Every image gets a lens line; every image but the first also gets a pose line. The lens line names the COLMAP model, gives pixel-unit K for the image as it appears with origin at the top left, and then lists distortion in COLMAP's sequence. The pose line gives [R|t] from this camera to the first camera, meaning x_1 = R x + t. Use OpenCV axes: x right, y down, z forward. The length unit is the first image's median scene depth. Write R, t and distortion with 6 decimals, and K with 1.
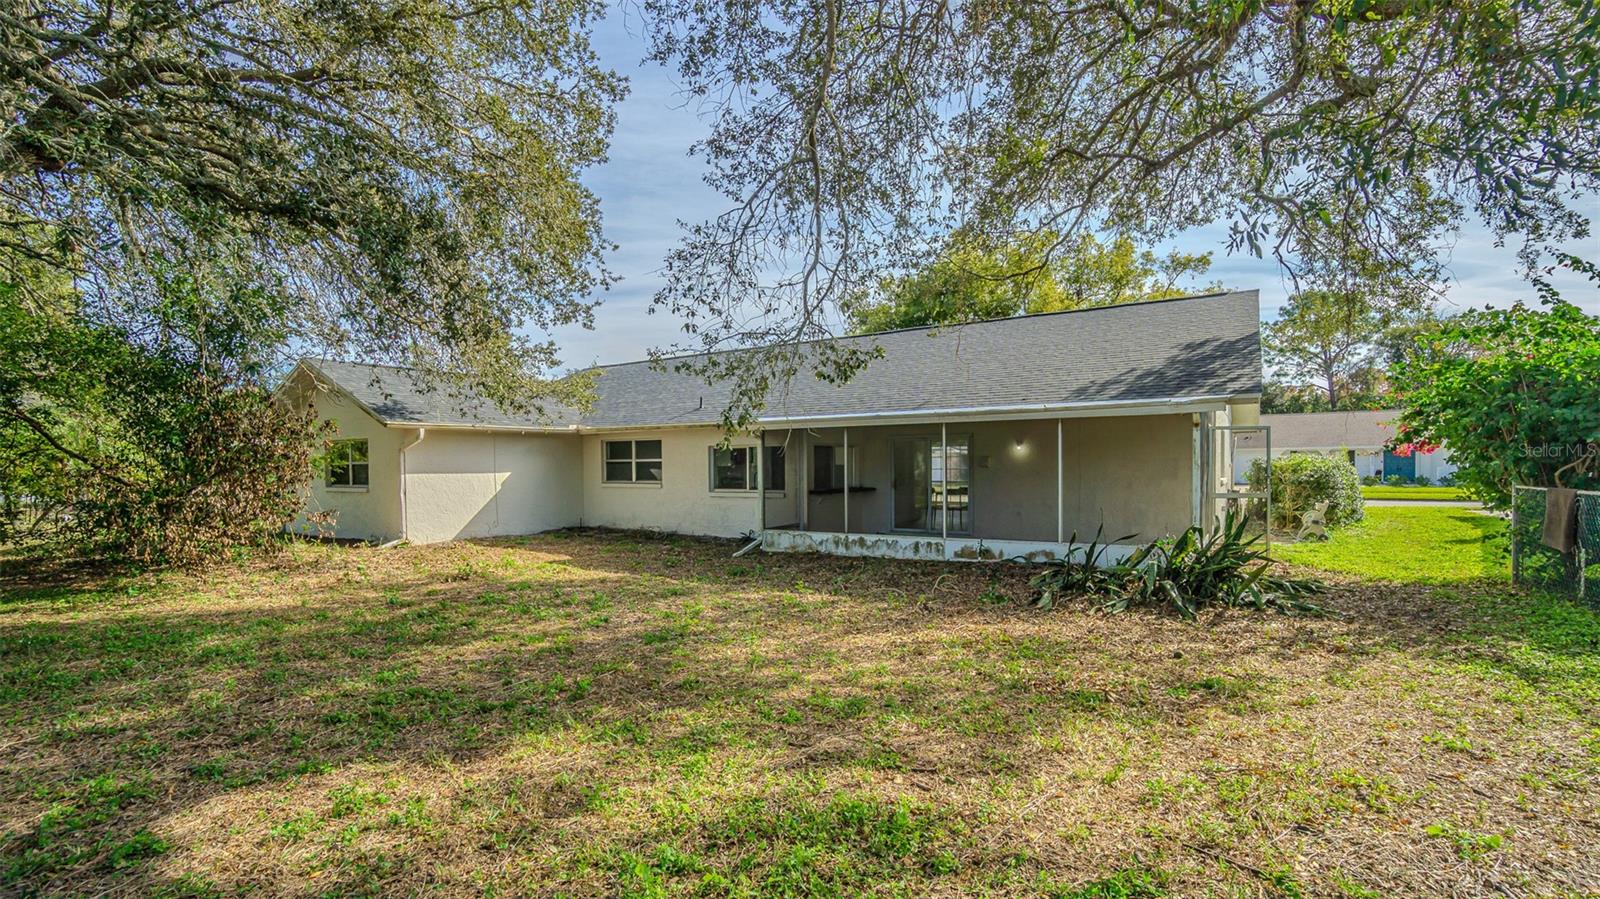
lens RADIAL K [[684.8, 0, 740.0], [0, 684.8, 478.7], [0, 0, 1]] dist [-0.008516, 0.000193]
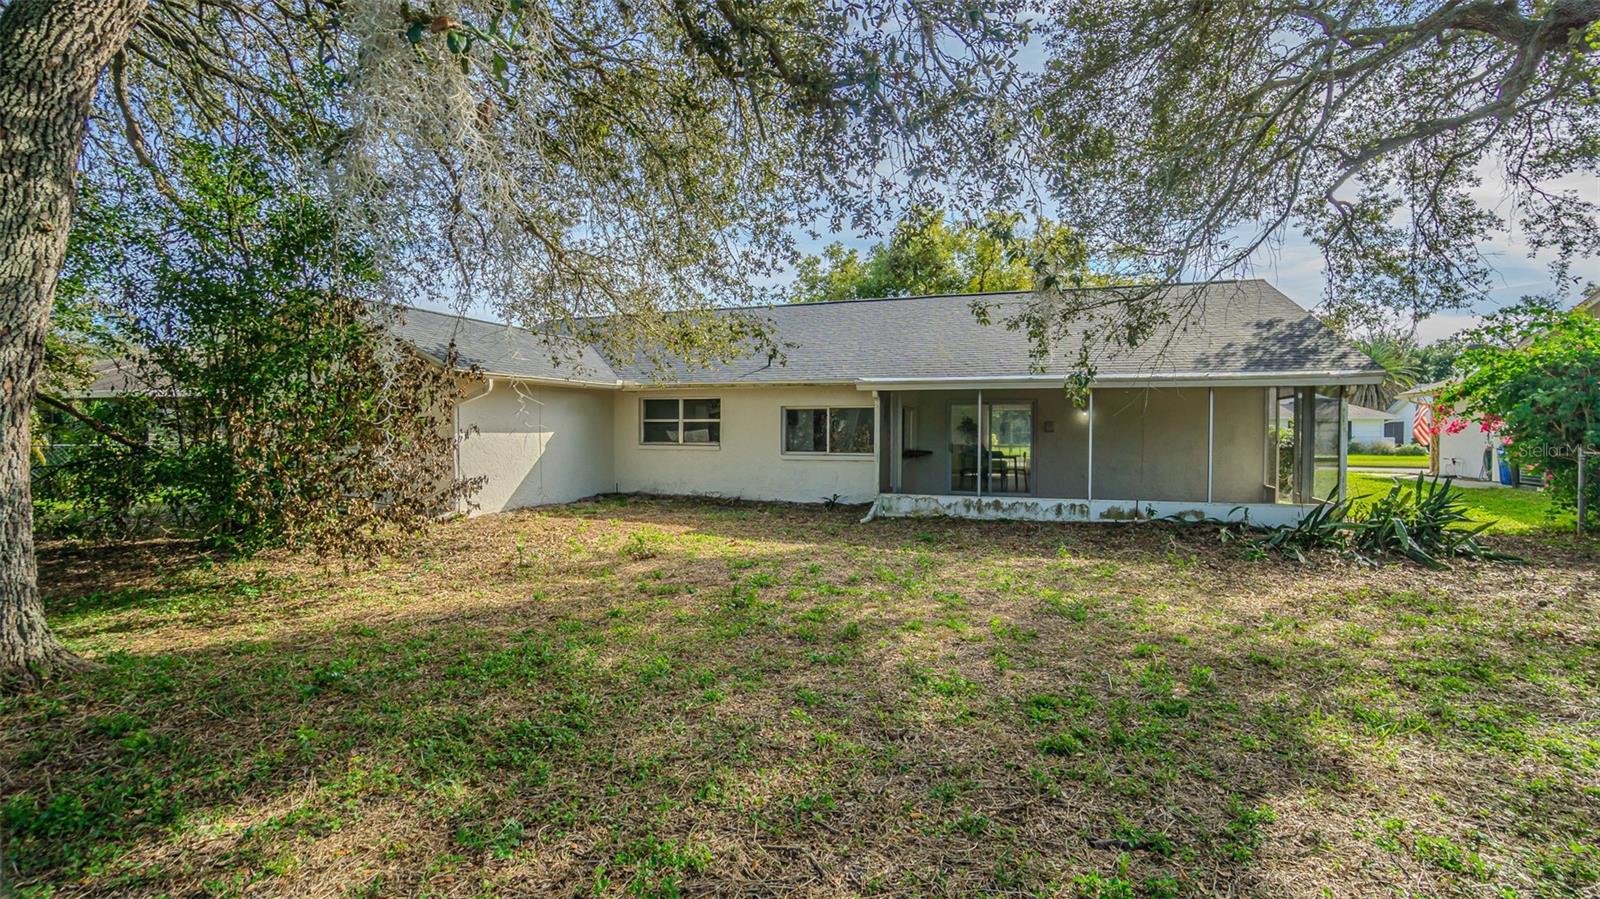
lens RADIAL K [[684.8, 0, 800.6], [0, 684.8, 448.4], [0, 0, 1]] dist [-0.008516, 0.000193]
pose [[0.965943, 0.002636, 0.258740, -0.324904], [-0.005379, 0.999937, 0.009893, 0.001133], [-0.258698, -0.010948, 0.965896, 0.098389]]
